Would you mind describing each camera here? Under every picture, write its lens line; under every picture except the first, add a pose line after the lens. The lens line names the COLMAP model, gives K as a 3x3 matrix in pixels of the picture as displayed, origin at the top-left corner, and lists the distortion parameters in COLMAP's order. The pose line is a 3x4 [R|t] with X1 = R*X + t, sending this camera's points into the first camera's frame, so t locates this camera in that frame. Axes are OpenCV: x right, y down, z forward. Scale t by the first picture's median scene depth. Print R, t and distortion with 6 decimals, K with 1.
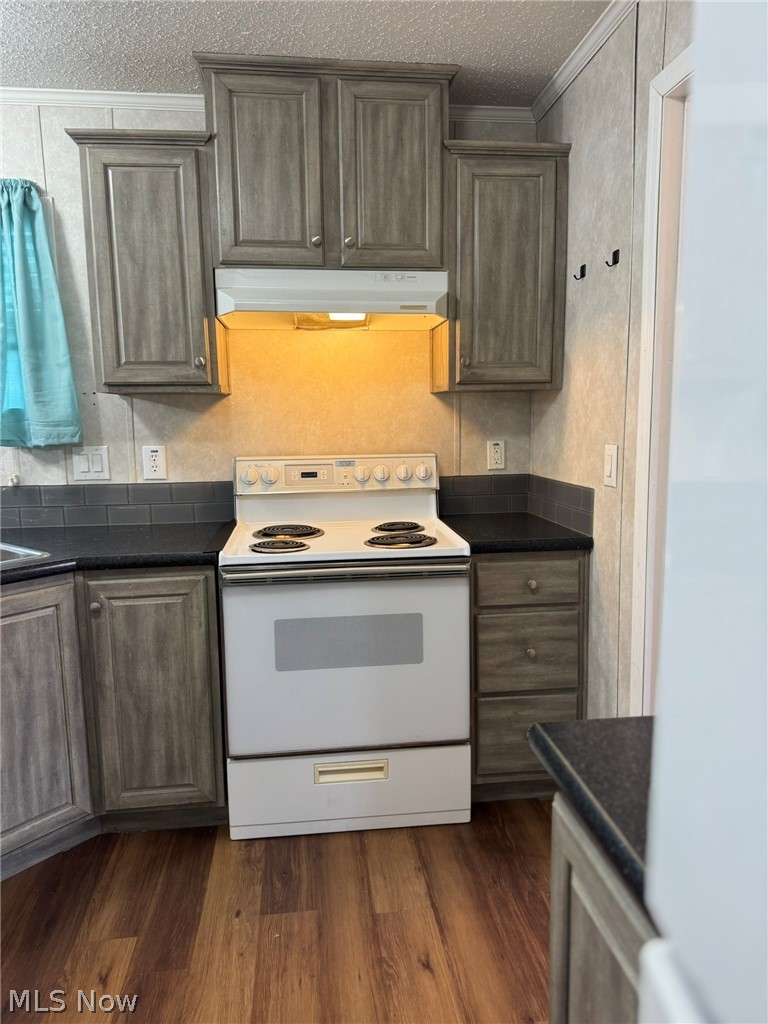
lens RADIAL K [[718.0, 0, 388.2], [0, 718.0, 517.3], [0, 0, 1]] dist [0.067108, -0.082477]
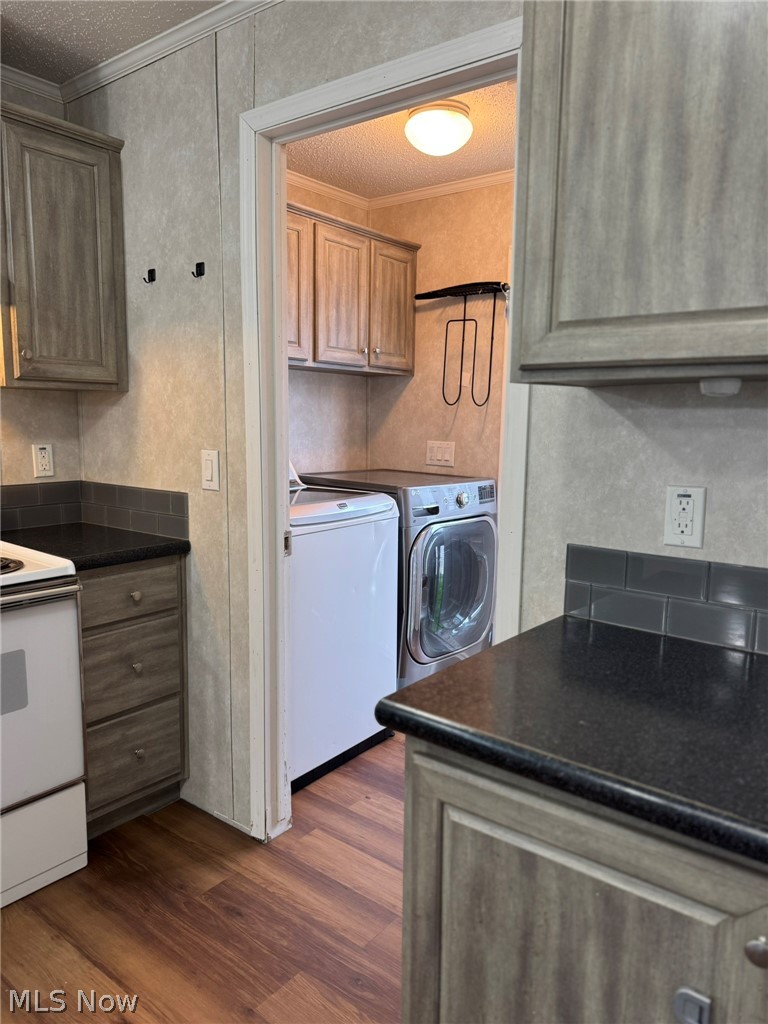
lens RADIAL K [[721.1, 0, 391.6], [0, 721.1, 518.2], [0, 0, 1]] dist [0.040269, -0.053036]
pose [[0.705132, -0.079915, 0.704559, -0.290485], [0.075868, 0.996428, 0.037091, -0.025030], [-0.705006, 0.027299, 0.708676, 0.093730]]
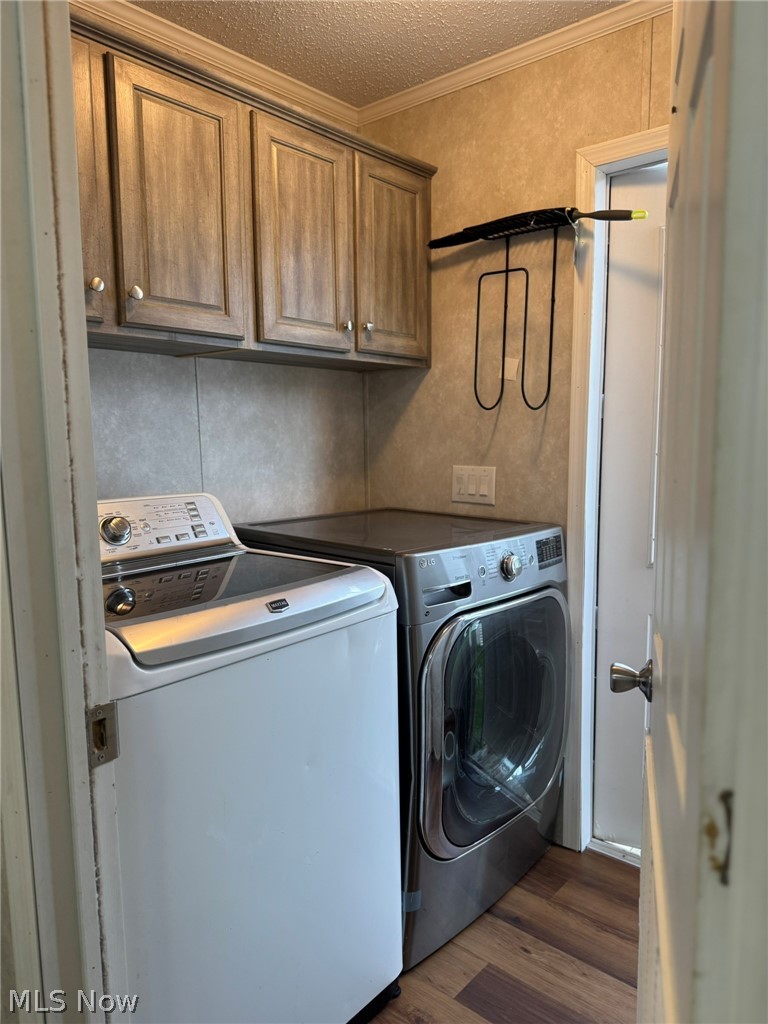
lens RADIAL K [[684.4, 0, 384.0], [0, 684.4, 512.0], [0, 0, 1]] dist [-0.021300, 0.000219]
pose [[0.752364, -0.074683, 0.654500, 0.282097], [0.093461, 0.995604, 0.006170, -0.091032], [-0.652084, 0.056529, 0.756036, 0.574740]]
